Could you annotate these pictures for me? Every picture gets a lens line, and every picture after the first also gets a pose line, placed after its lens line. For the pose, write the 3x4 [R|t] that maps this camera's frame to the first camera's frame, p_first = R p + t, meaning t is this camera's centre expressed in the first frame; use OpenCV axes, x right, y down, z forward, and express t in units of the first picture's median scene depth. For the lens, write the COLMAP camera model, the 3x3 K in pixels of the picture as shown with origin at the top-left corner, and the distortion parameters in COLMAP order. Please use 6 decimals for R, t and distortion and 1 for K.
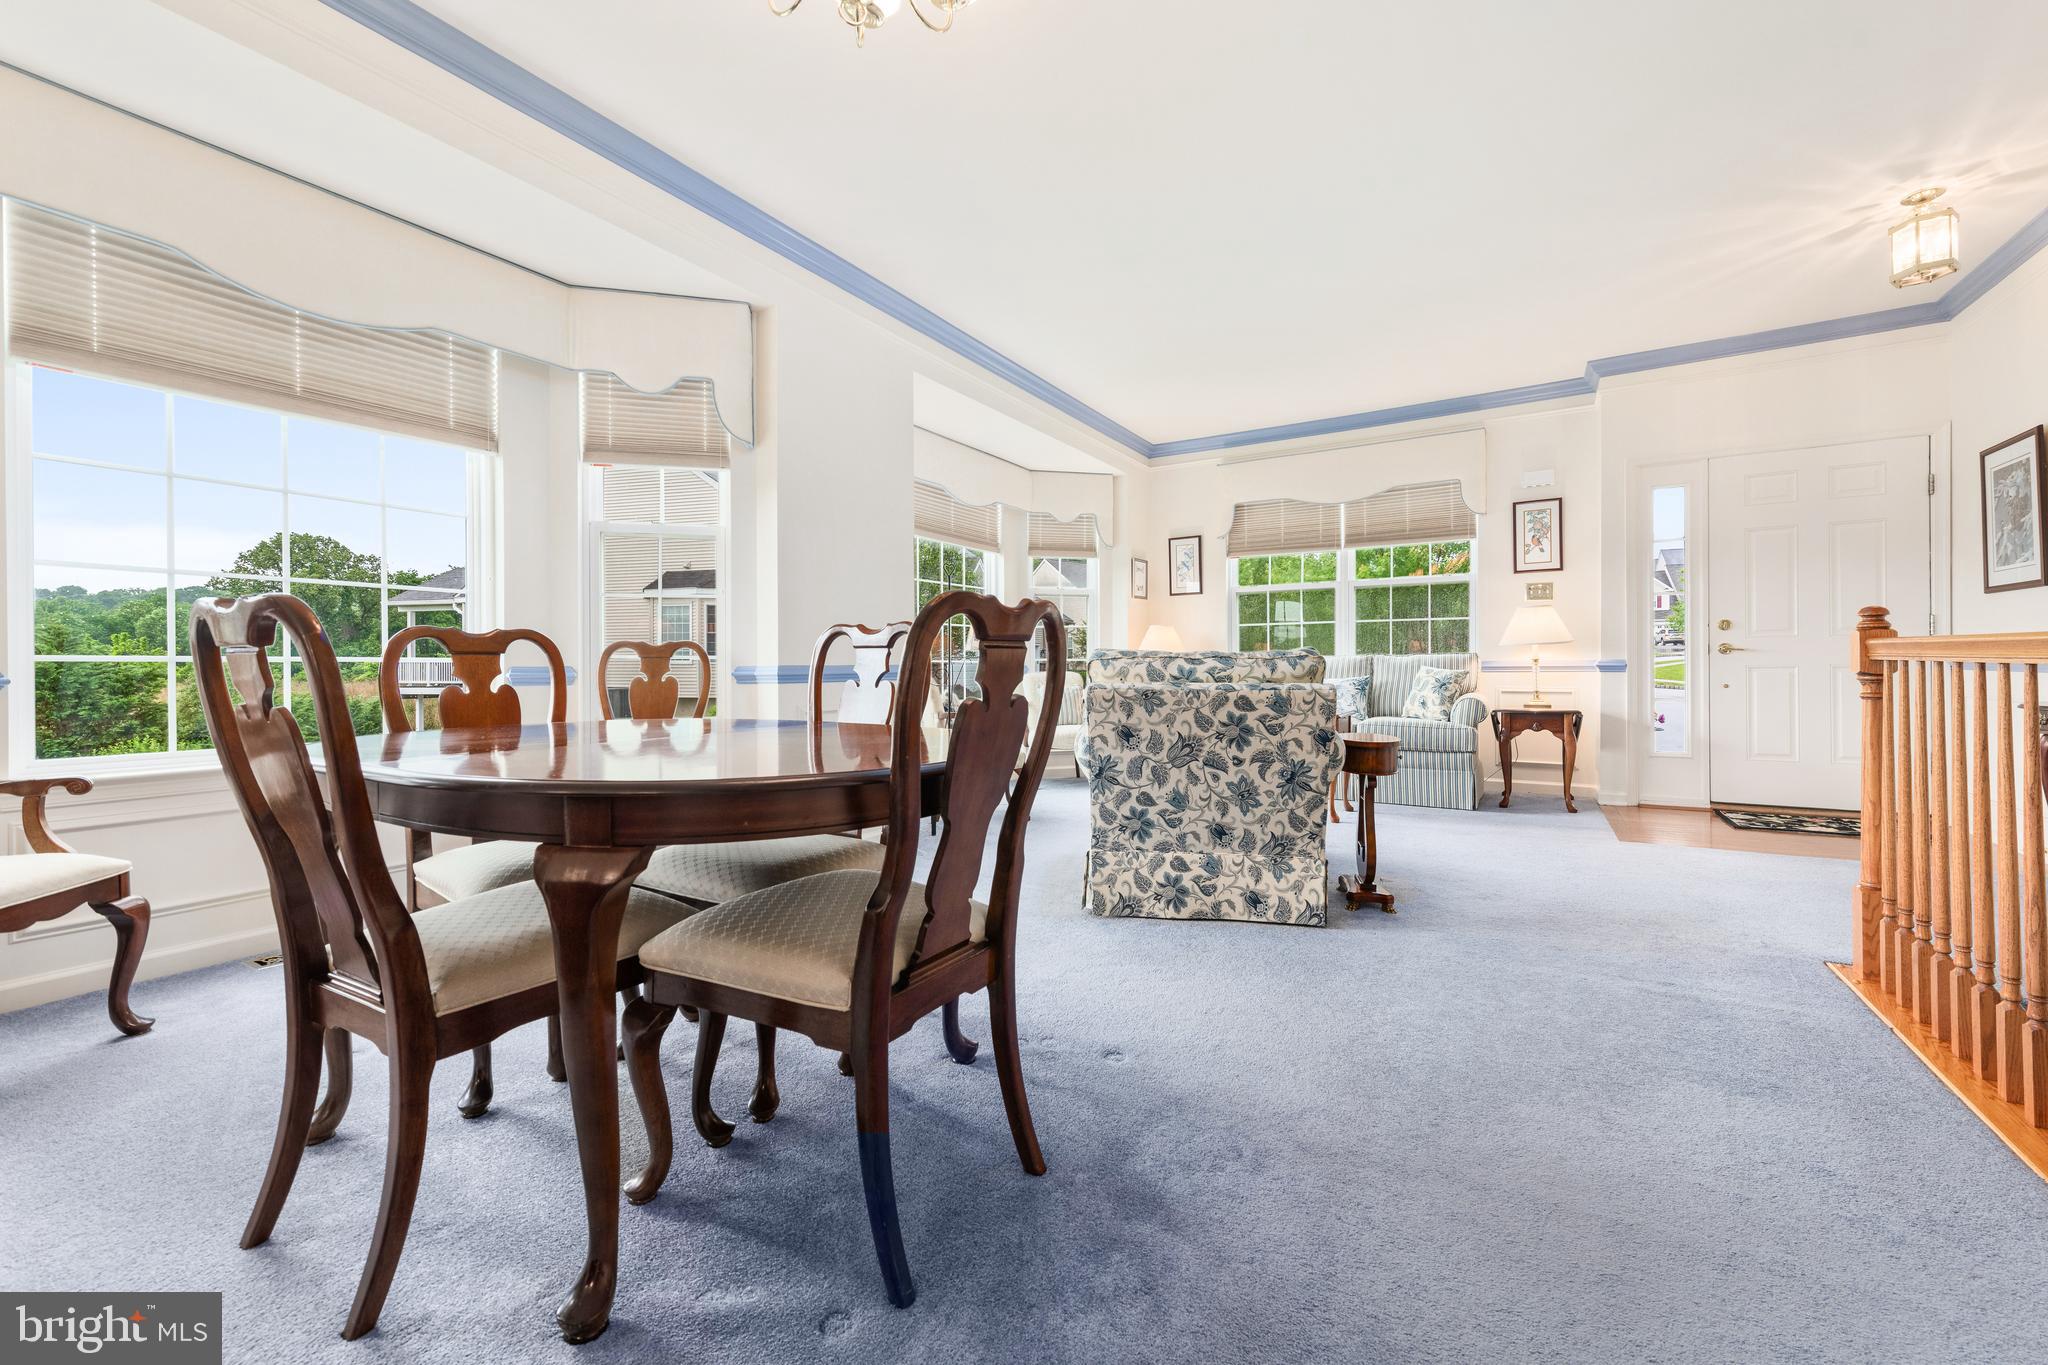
lens RADIAL K [[823.2, 0, 1049.5], [0, 823.2, 667.5], [0, 0, 1]] dist [0.011712, -0.000093]
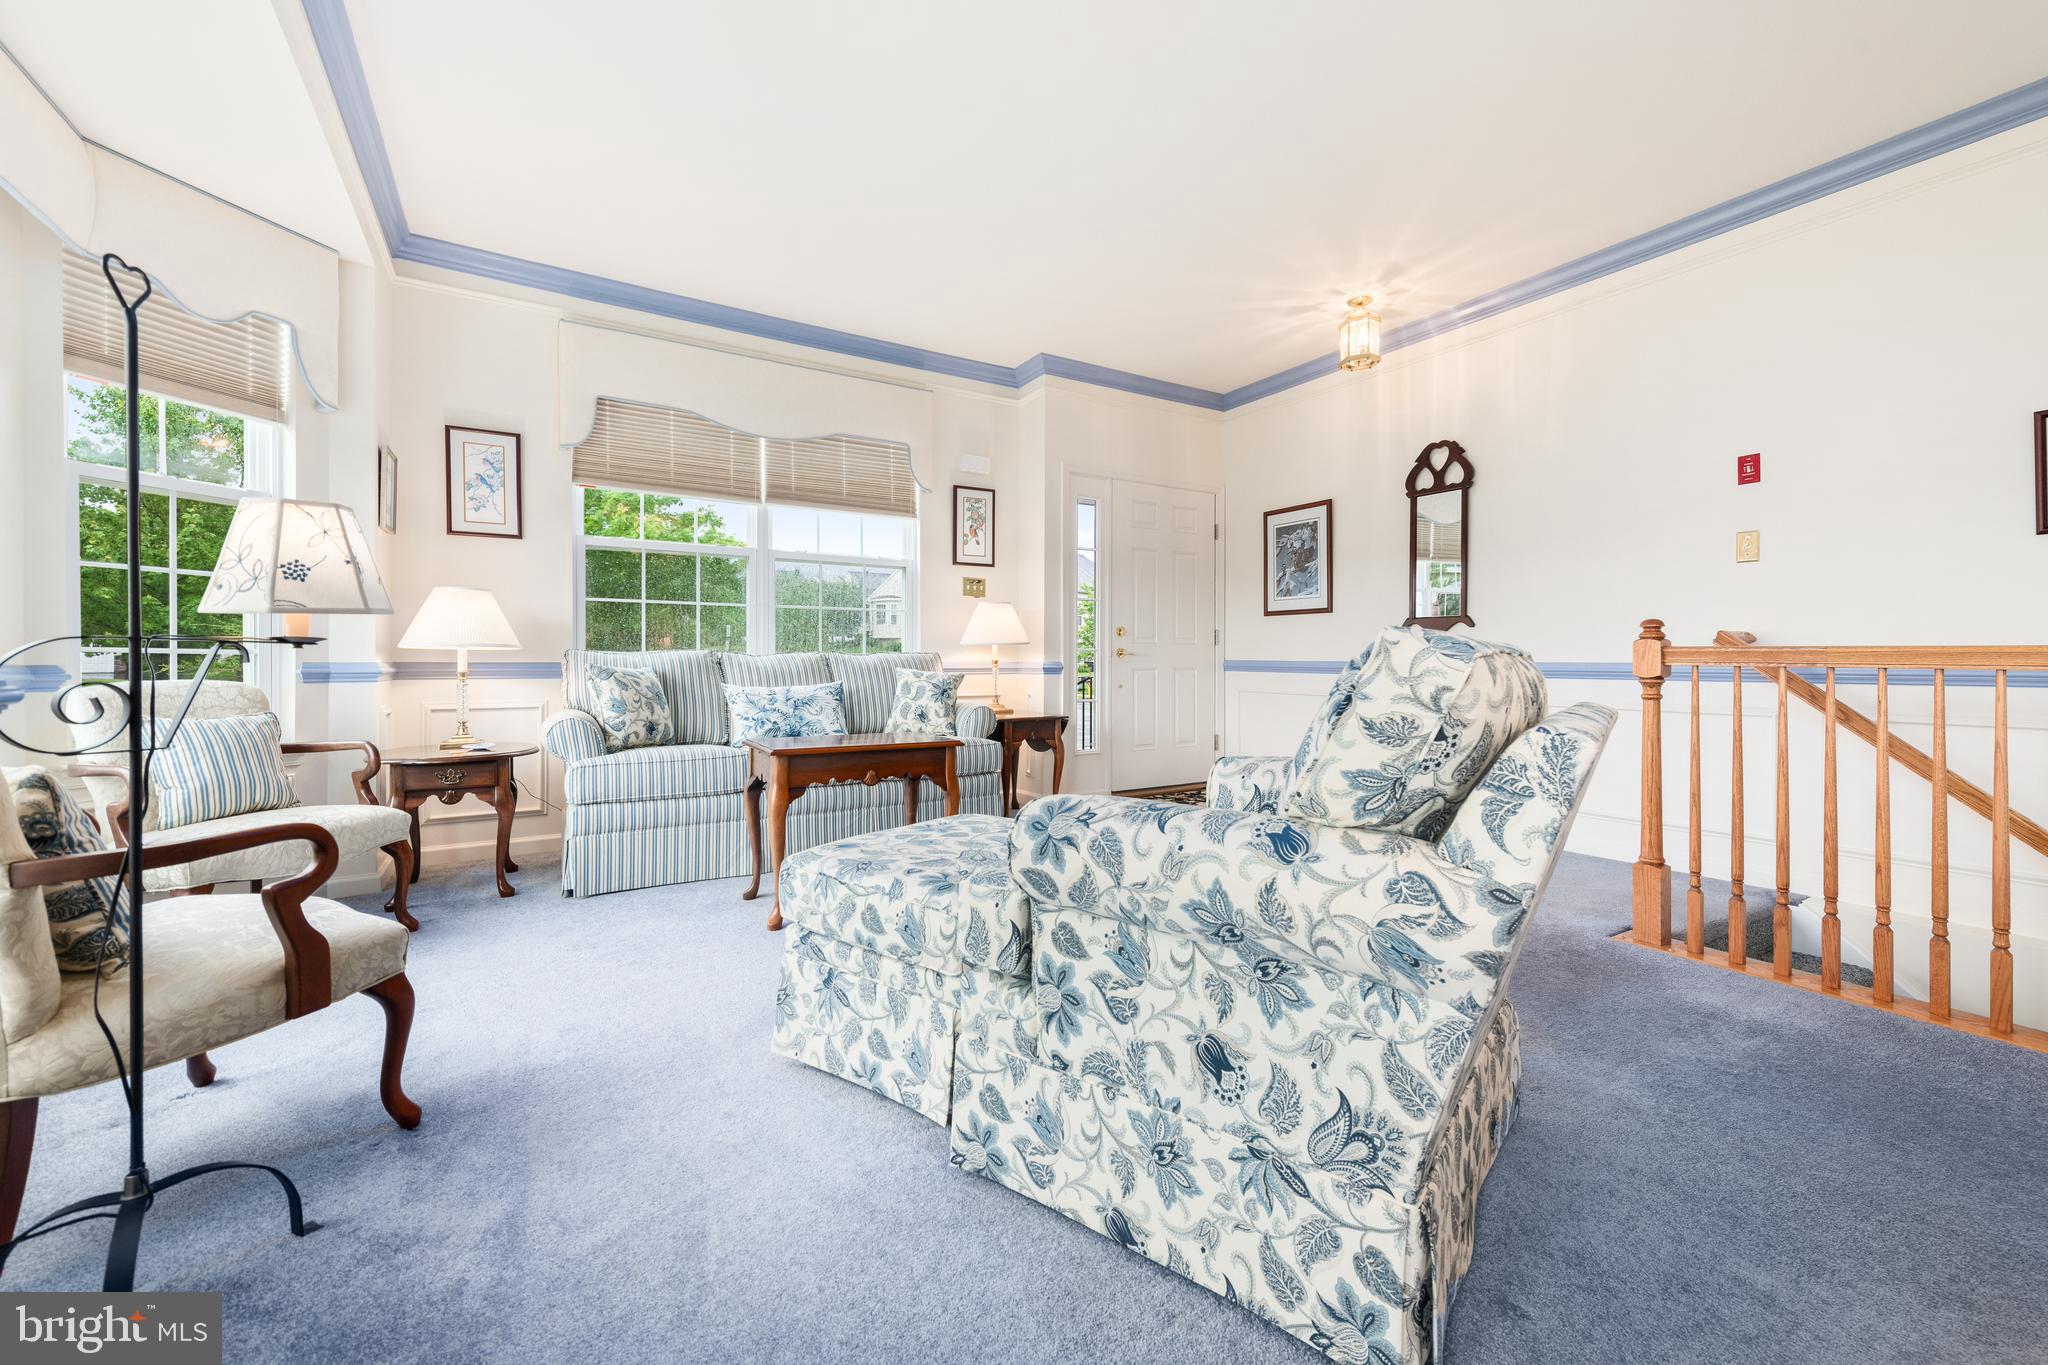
lens RADIAL K [[823.2, 0, 1049.5], [0, 823.2, 667.5], [0, 0, 1]] dist [0.011712, -0.000093]
pose [[0.468007, 0.004910, 0.883711, -0.179369], [-0.000272, 0.999985, -0.005412, 0.002068], [-0.883725, 0.002292, 0.468001, 0.512278]]
